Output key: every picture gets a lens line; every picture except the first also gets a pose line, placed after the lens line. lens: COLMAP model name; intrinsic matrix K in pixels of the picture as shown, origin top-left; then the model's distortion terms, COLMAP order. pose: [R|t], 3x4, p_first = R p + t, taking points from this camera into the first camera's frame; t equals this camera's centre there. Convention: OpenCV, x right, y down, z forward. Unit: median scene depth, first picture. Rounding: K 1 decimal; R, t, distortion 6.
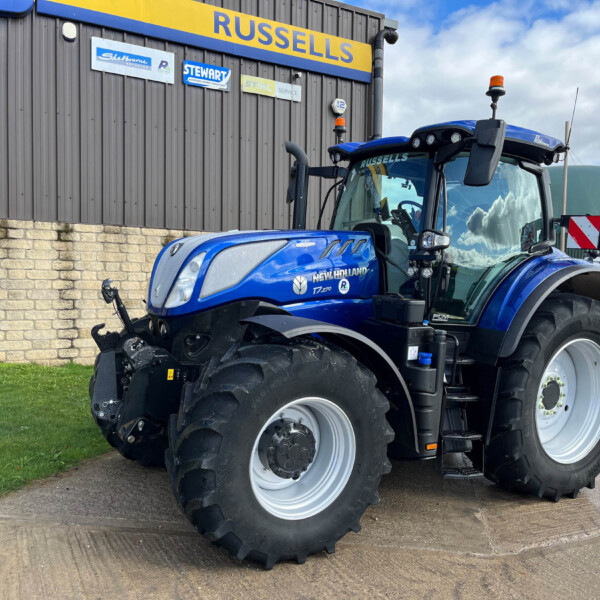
lens RADIAL K [[591.4, 0, 315.9], [0, 591.4, 311.9], [0, 0, 1]] dist [0.009144, 0.002514]
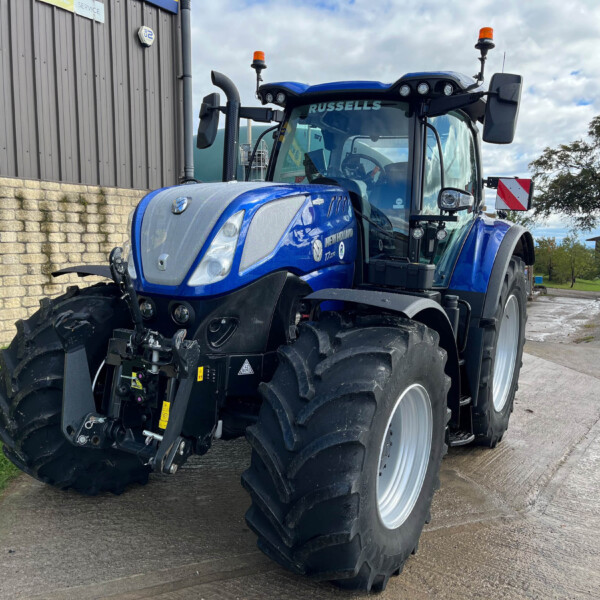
lens RADIAL K [[591.4, 0, 315.9], [0, 591.4, 311.9], [0, 0, 1]] dist [0.009144, 0.002514]
pose [[0.890225, -0.063690, 0.451047, -0.399747], [0.029245, 0.996126, 0.082938, -0.027327], [-0.454581, -0.060642, 0.888638, 0.241643]]
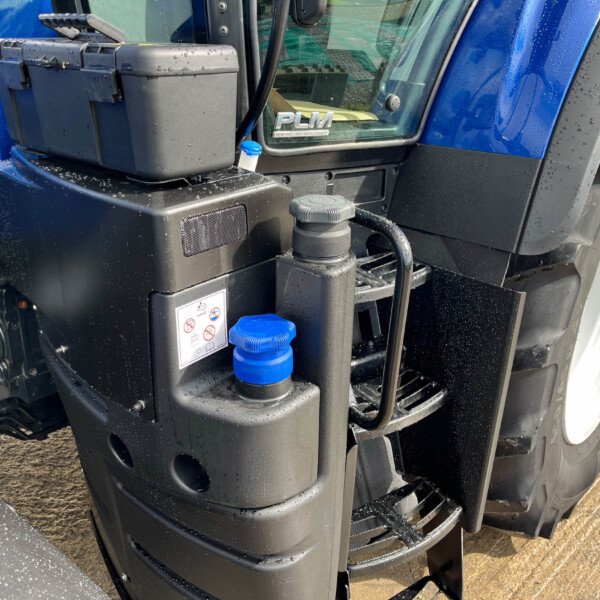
lens RADIAL K [[595.3, 0, 300.0], [0, 595.3, 300.0], [0, 0, 1]] dist [0.035712, -0.061136]
pose [[0.962681, -0.148191, 0.226463, 0.145954], [0.067210, 0.941458, 0.330362, -0.003725], [-0.262162, -0.302813, 0.916284, 0.776295]]
